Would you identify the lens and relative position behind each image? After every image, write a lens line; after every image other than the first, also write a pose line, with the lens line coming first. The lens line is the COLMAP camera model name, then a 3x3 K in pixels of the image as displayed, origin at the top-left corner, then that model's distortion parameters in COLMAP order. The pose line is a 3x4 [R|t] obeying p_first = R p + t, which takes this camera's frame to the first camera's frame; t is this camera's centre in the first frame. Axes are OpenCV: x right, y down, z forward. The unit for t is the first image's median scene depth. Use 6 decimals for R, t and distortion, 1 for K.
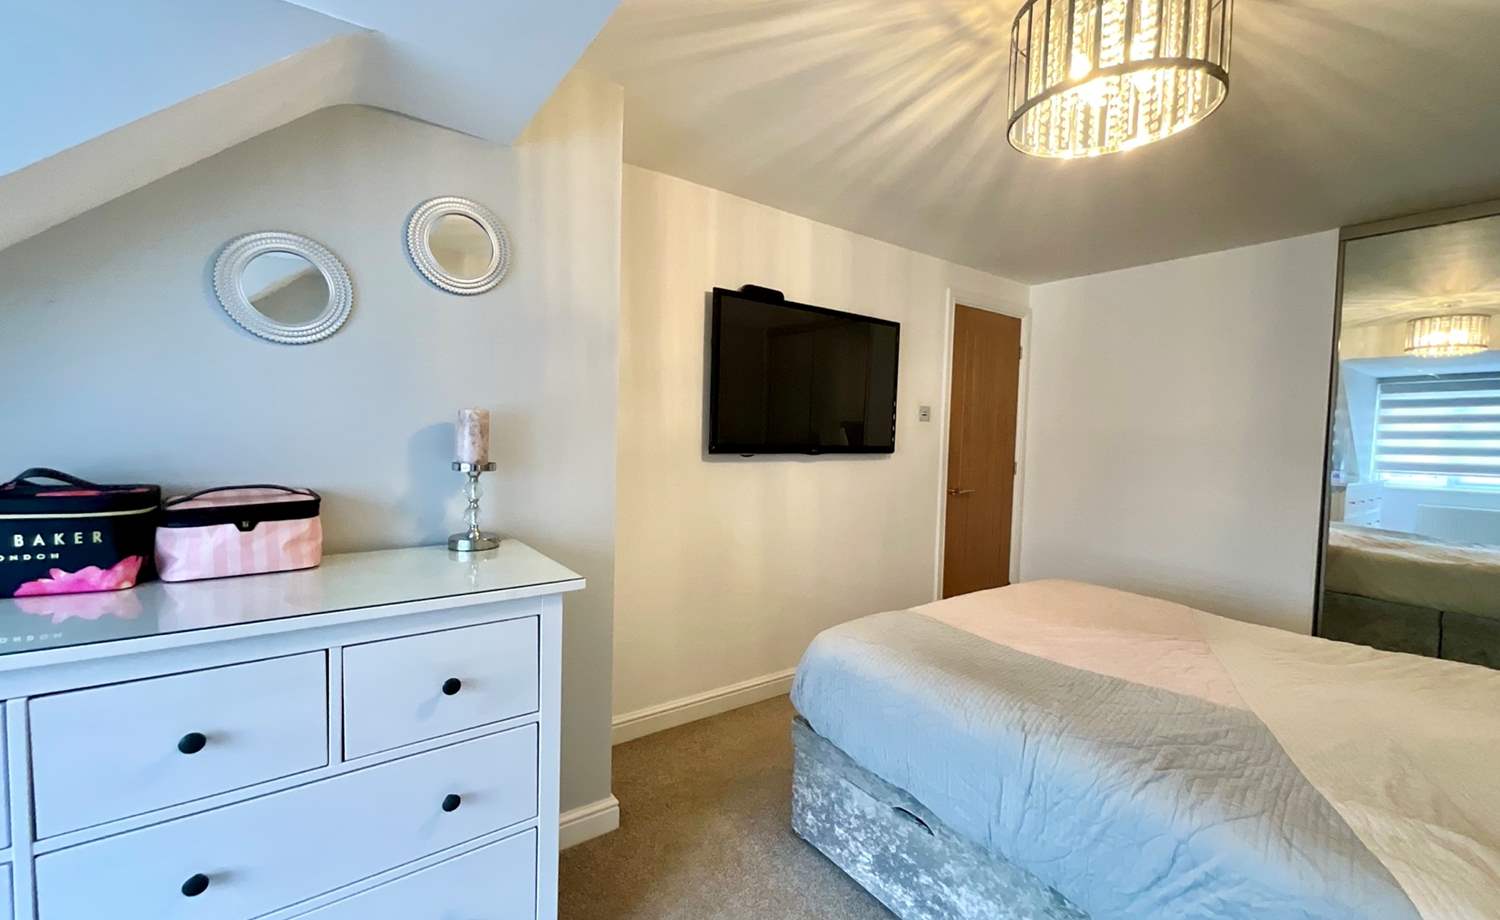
lens RADIAL K [[610.4, 0, 755.1], [0, 610.4, 463.8], [0, 0, 1]] dist [-0.001118, 0.000271]
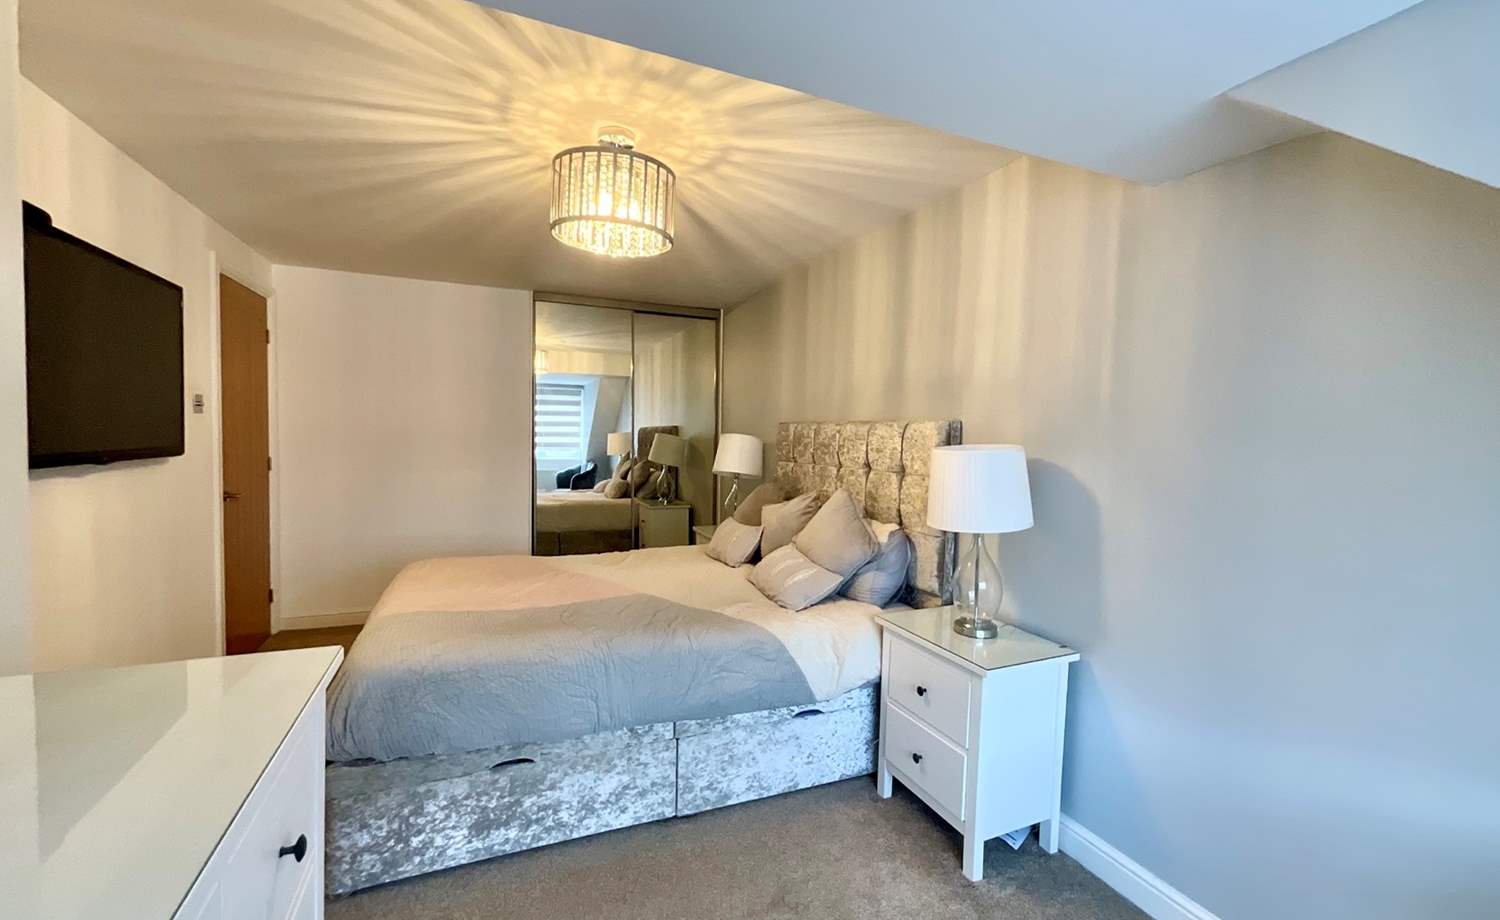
lens RADIAL K [[610.4, 0, 750.3], [0, 610.4, 461.1], [0, 0, 1]] dist [-0.001118, 0.000271]
pose [[0.227559, -0.060247, 0.971899, -0.689529], [0.033427, 0.997979, 0.054037, -0.053047], [-0.973190, 0.020191, 0.229113, 0.235914]]
